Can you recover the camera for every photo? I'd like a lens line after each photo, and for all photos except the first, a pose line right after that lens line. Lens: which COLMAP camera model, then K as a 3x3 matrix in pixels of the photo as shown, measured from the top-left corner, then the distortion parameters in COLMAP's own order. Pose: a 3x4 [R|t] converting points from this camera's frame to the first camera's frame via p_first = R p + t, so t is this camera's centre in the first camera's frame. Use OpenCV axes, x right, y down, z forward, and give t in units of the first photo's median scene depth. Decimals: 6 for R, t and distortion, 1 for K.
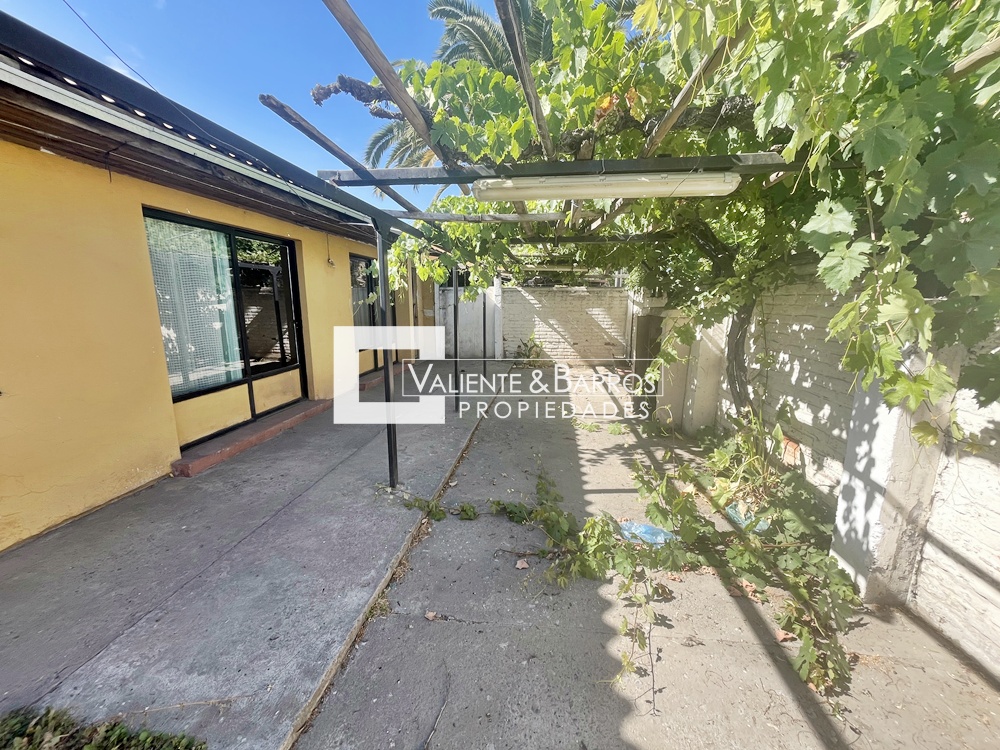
lens RADIAL K [[401.1, 0, 500.1], [0, 401.1, 376.3], [0, 0, 1]] dist [-0.001954, 0.000172]
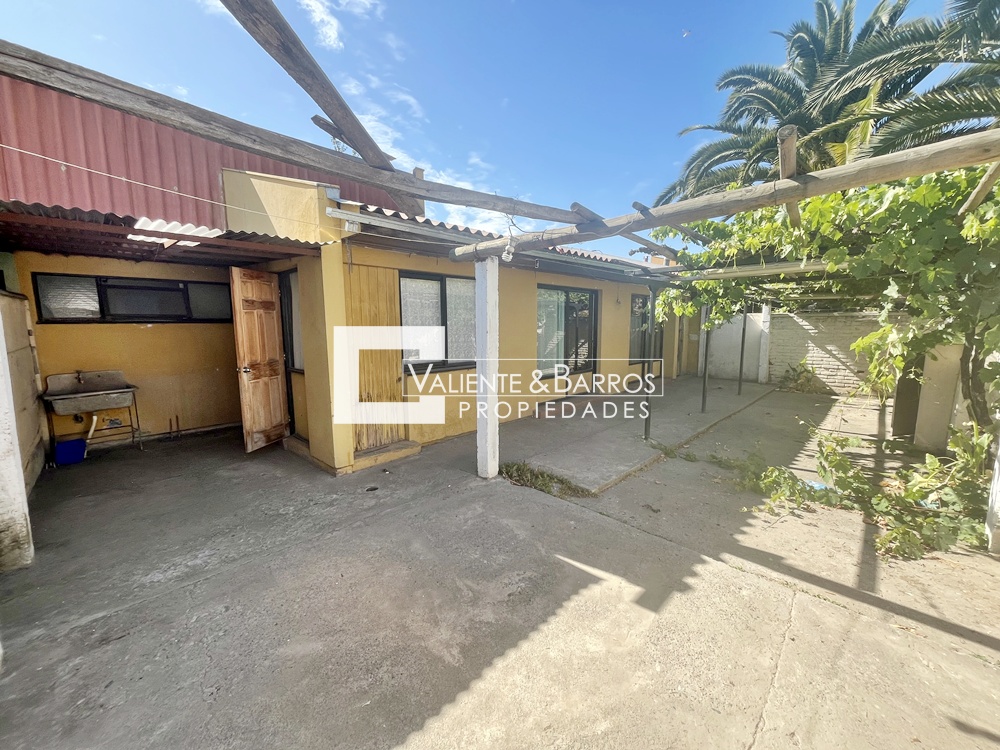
lens RADIAL K [[401.1, 0, 500.2], [0, 401.1, 374.9], [0, 0, 1]] dist [-0.001954, 0.000172]
pose [[0.797256, 0.070082, -0.599559, 0.208122], [-0.107207, 0.993887, -0.026383, 0.107764], [0.594045, 0.085311, 0.799895, -0.648374]]
